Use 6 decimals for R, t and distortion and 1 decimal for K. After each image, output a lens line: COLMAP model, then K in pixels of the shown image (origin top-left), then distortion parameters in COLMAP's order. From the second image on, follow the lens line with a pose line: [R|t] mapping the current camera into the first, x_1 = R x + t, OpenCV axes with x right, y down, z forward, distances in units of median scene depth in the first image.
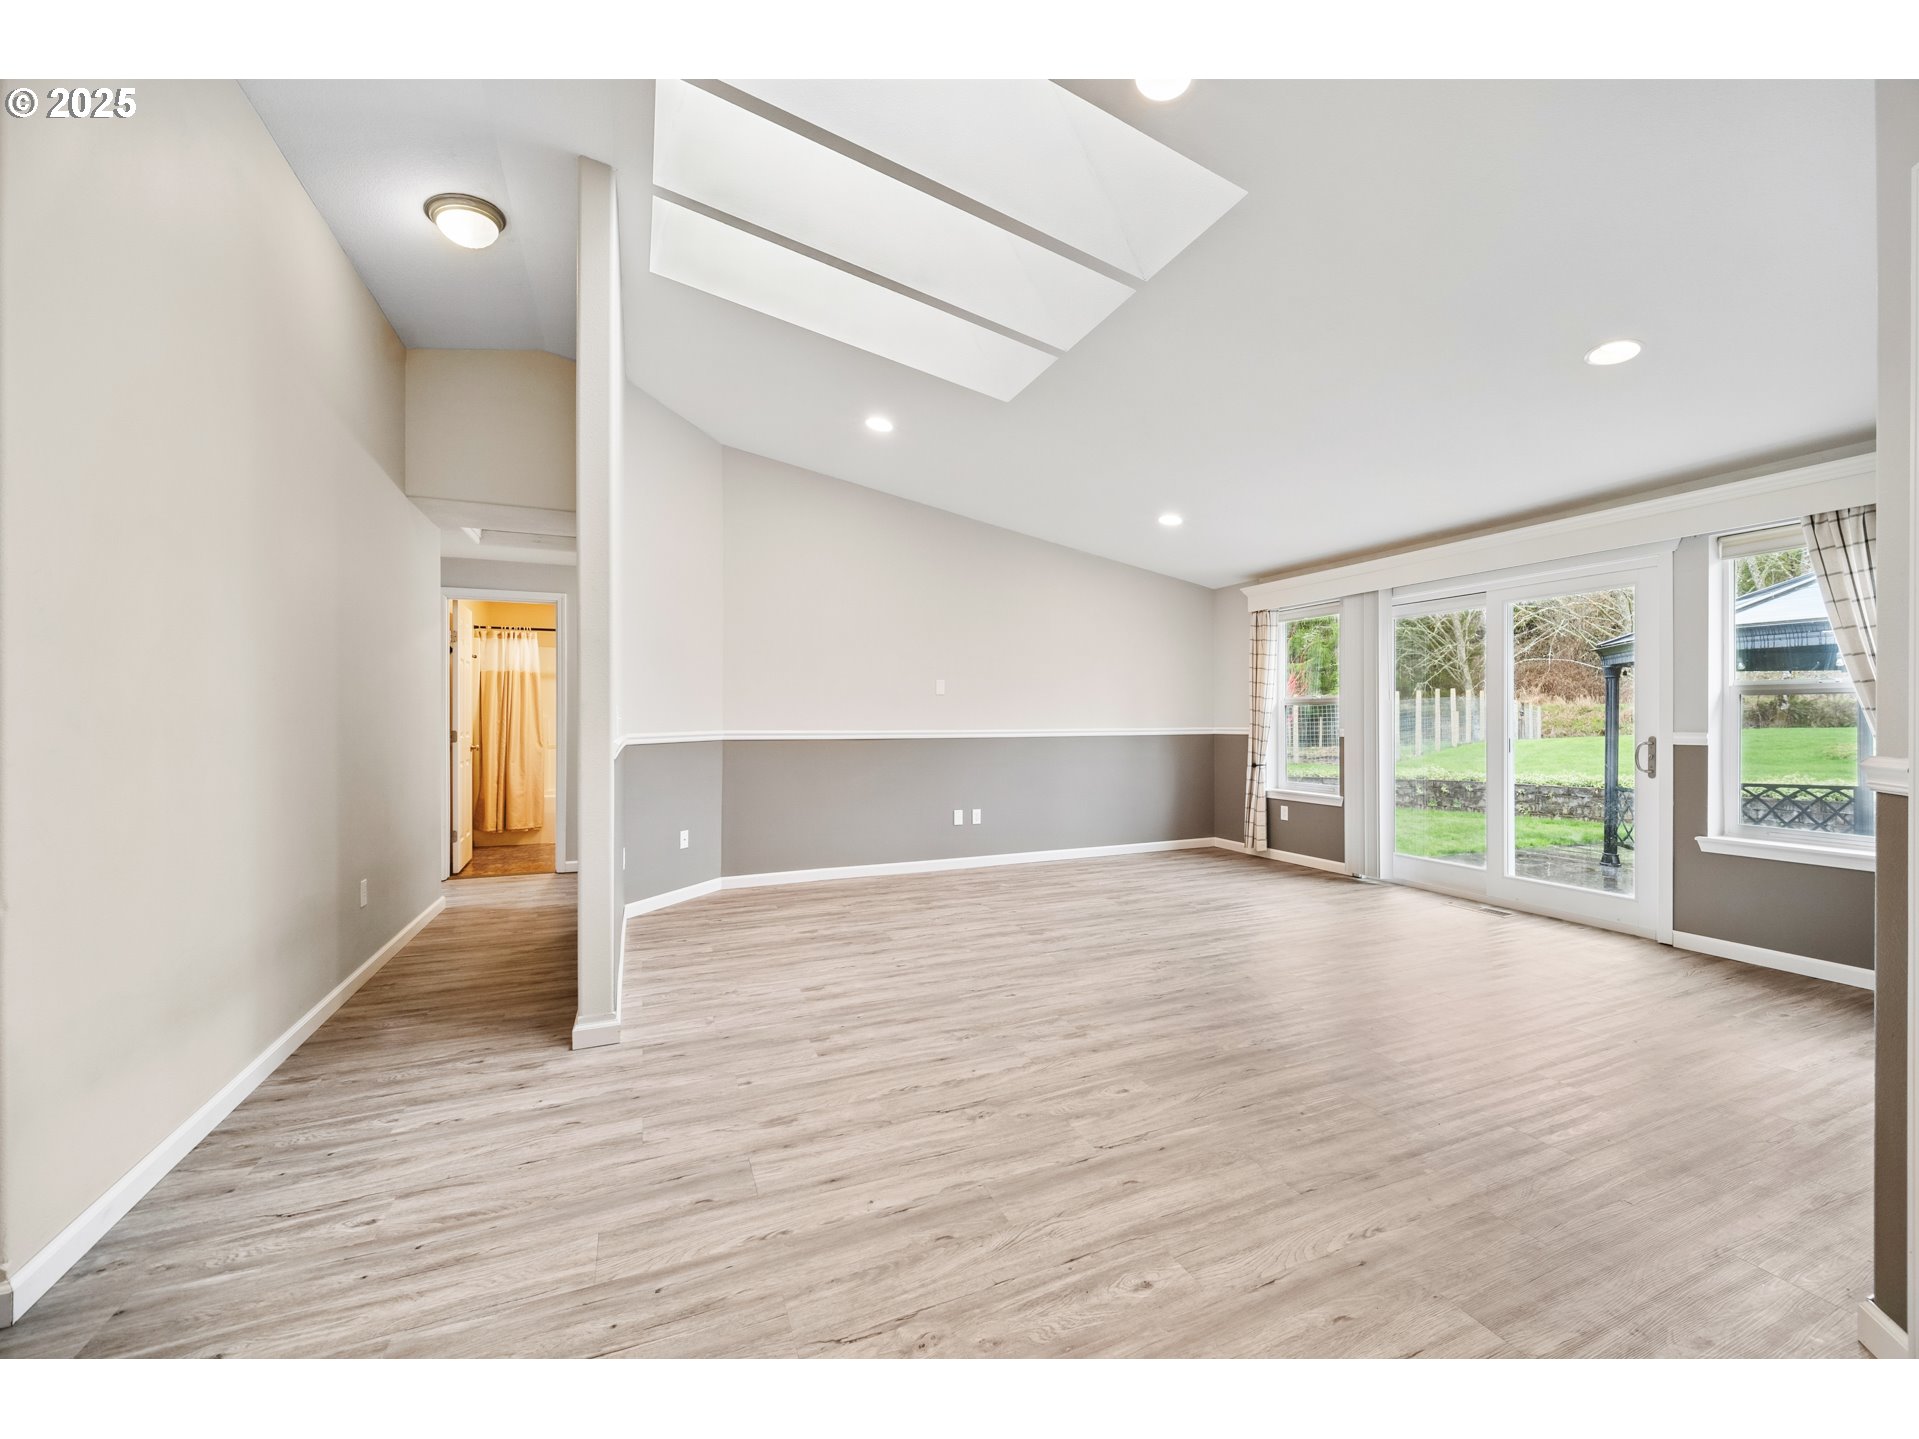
lens RADIAL K [[761.5, 0, 972.4], [0, 761.5, 712.5], [0, 0, 1]] dist [-0.003288, -0.000526]
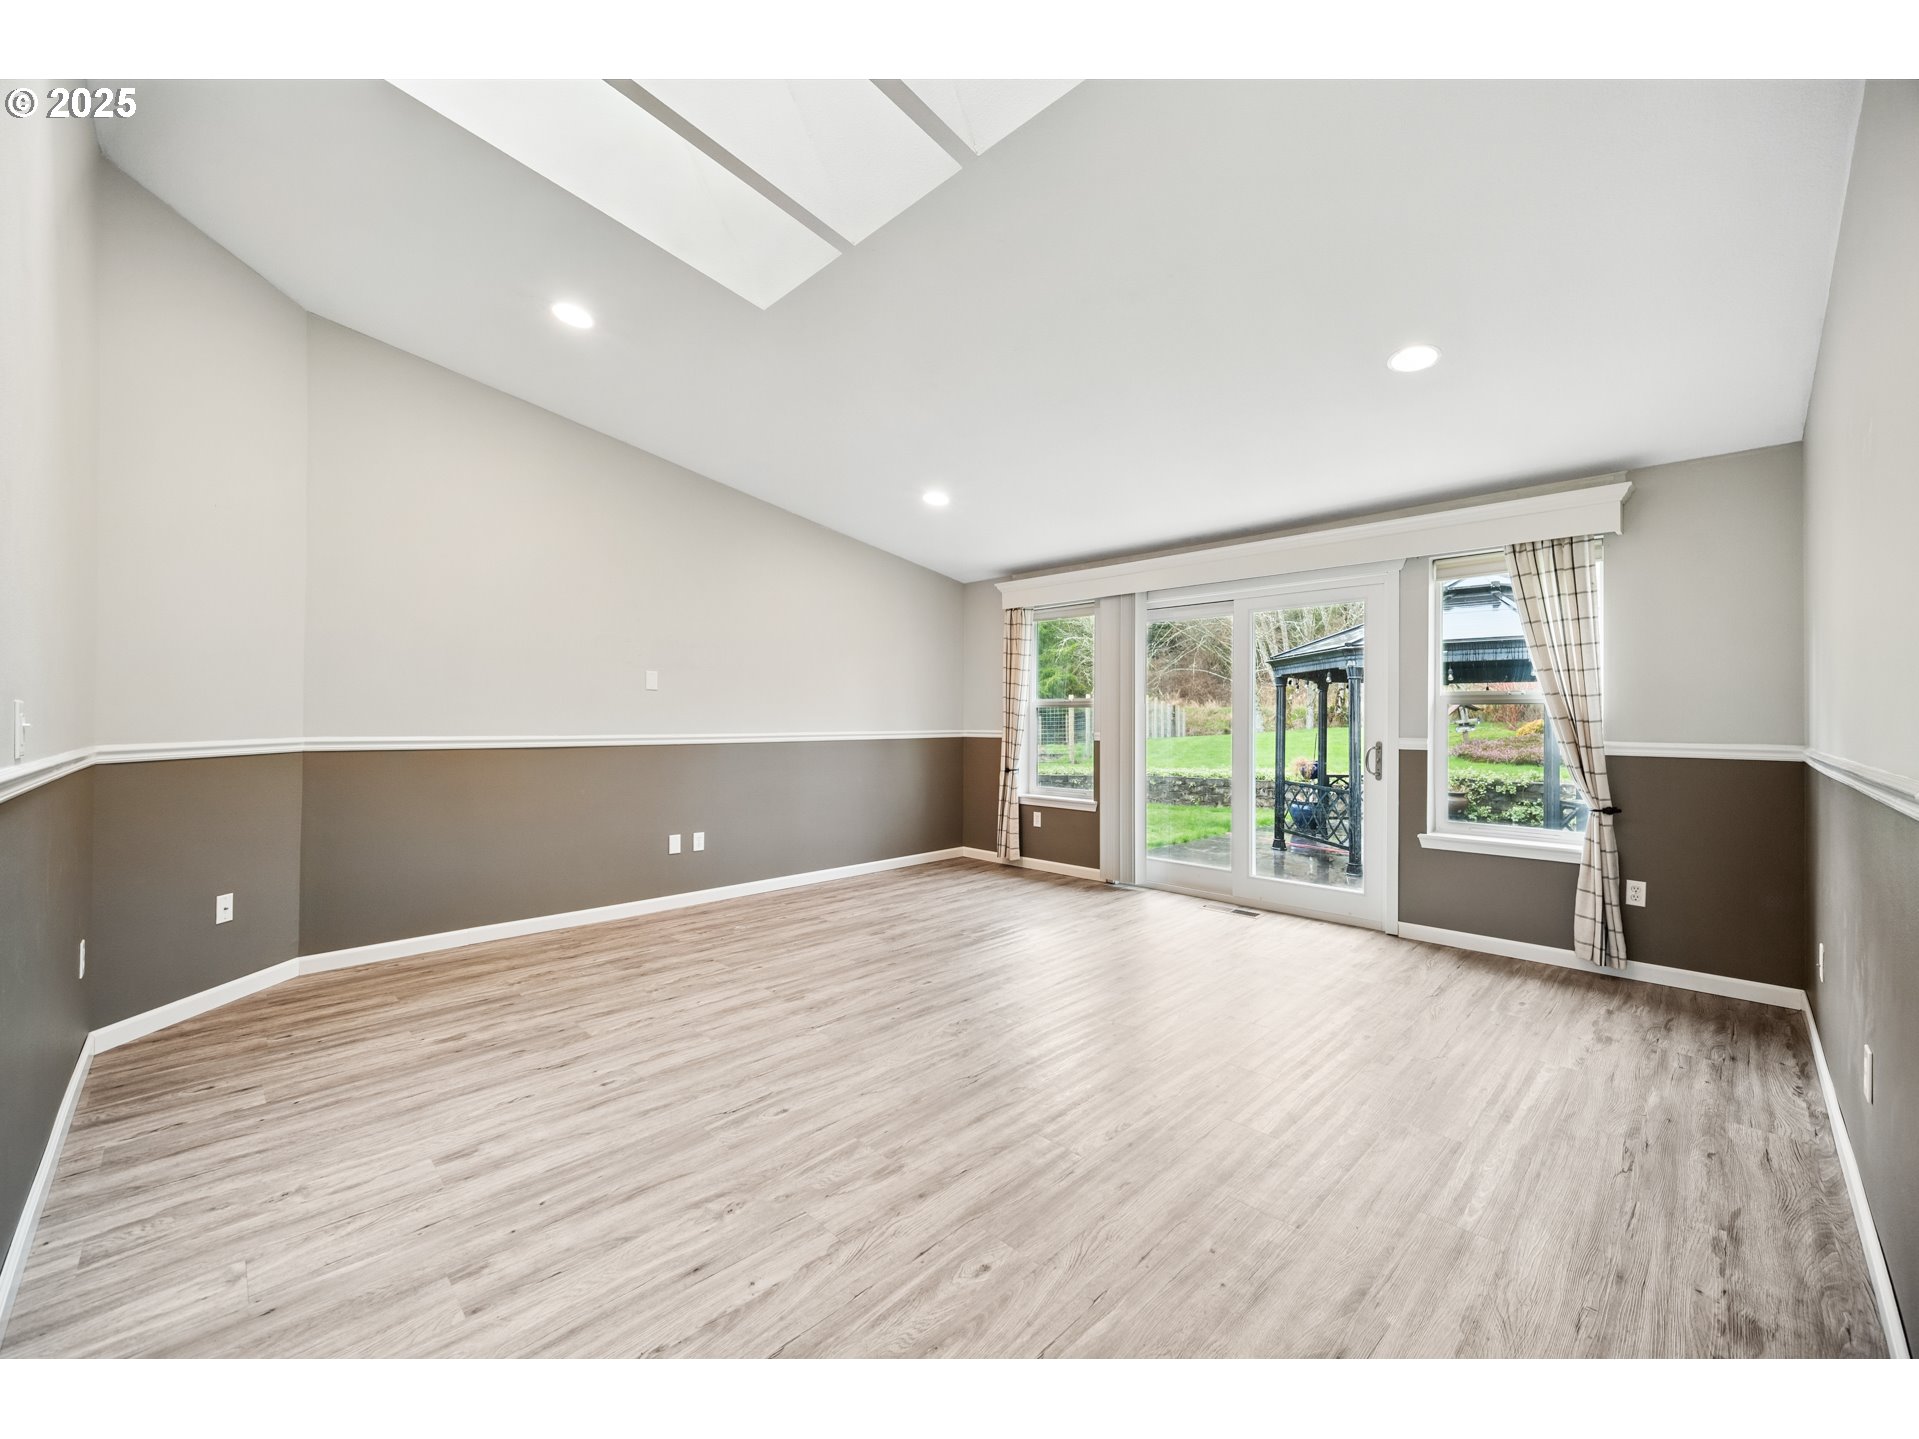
lens RADIAL K [[761.5, 0, 972.4], [0, 761.5, 712.5], [0, 0, 1]] dist [-0.003288, -0.000526]
pose [[0.927400, 0.007553, 0.373996, -0.043279], [-0.008594, 0.999962, 0.001114, -0.005680], [-0.373973, -0.004247, 0.927430, 0.217144]]
